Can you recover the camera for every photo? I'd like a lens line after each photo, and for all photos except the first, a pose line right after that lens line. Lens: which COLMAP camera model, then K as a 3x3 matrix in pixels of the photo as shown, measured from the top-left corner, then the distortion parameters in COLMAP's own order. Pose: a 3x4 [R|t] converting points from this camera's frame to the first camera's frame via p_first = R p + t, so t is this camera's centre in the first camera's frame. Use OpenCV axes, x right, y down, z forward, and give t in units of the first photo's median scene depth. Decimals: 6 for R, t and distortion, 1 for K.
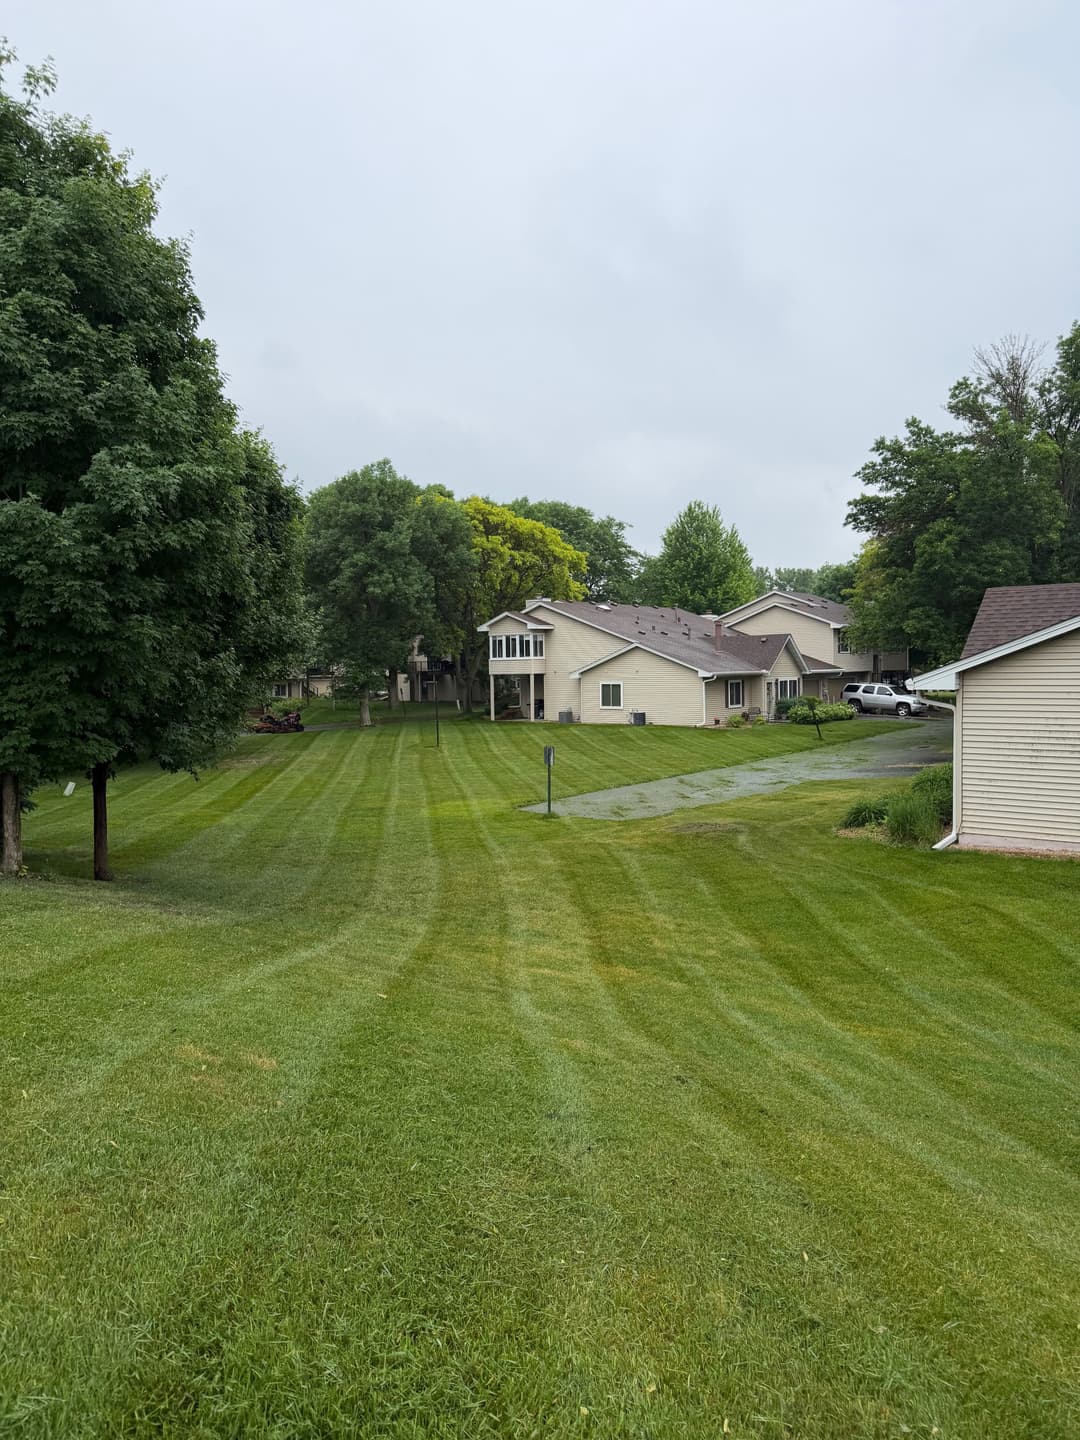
lens RADIAL K [[1022.2, 0, 544.5], [0, 1022.2, 713.3], [0, 0, 1]] dist [0.007027, 0.000059]
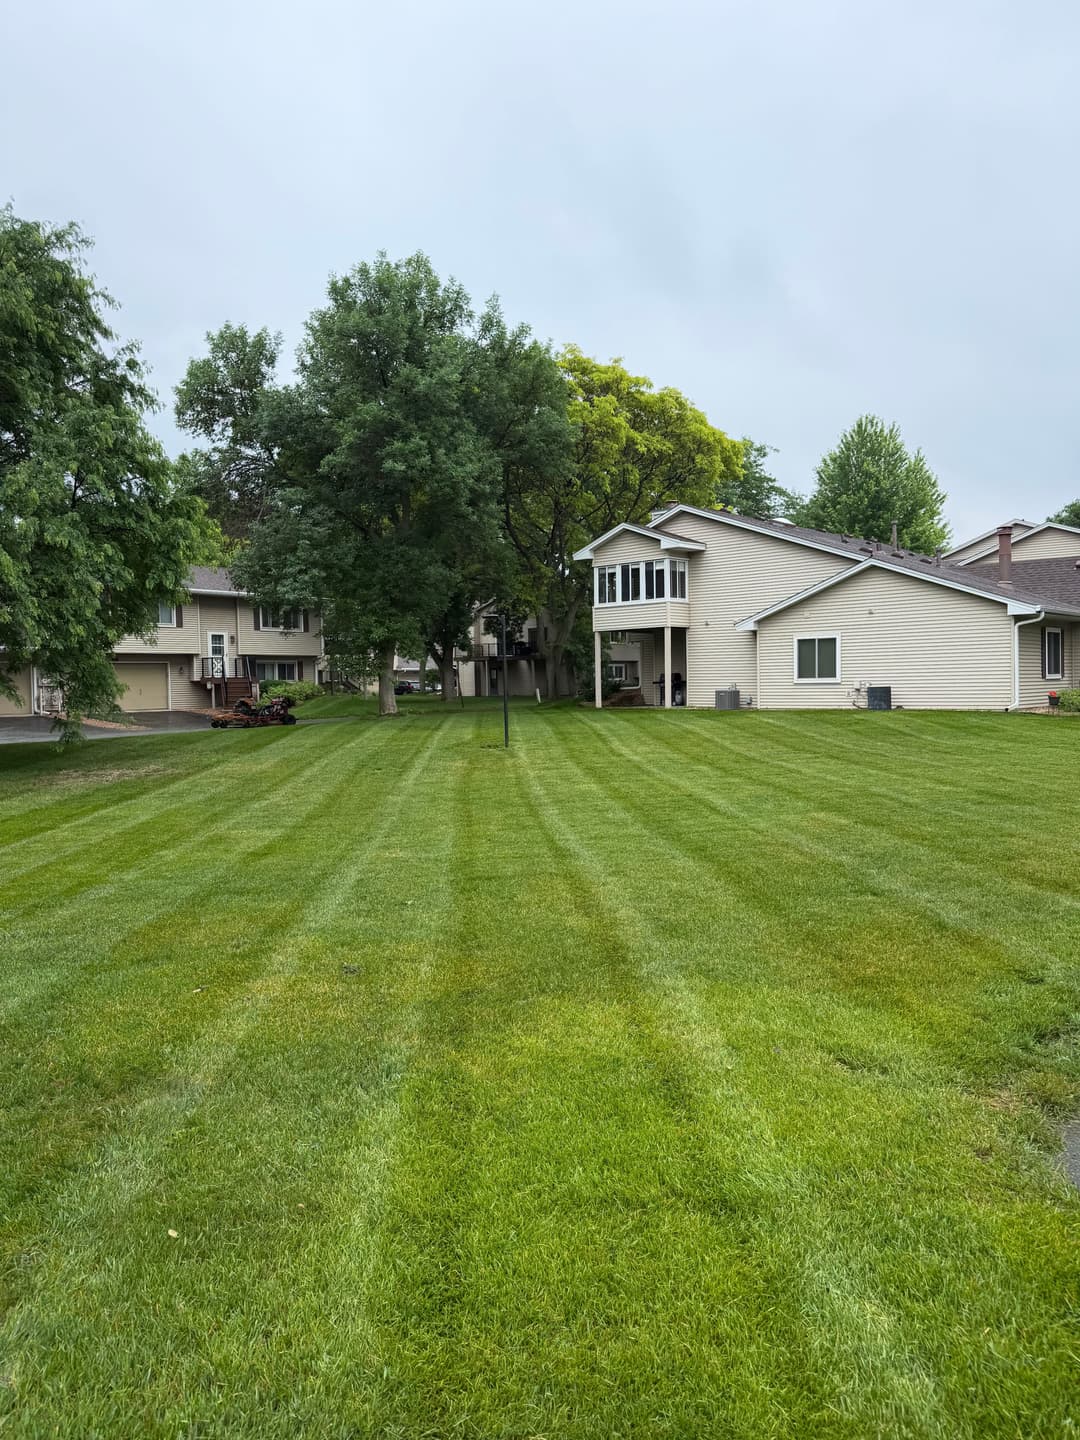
lens RADIAL K [[1022.2, 0, 536.6], [0, 1022.2, 716.1], [0, 0, 1]] dist [0.007027, 0.000059]
pose [[0.996765, 0.000961, -0.080362, -0.039806], [-0.001788, 0.999946, -0.010224, 0.018627], [0.080348, 0.010335, 0.996713, 0.407042]]
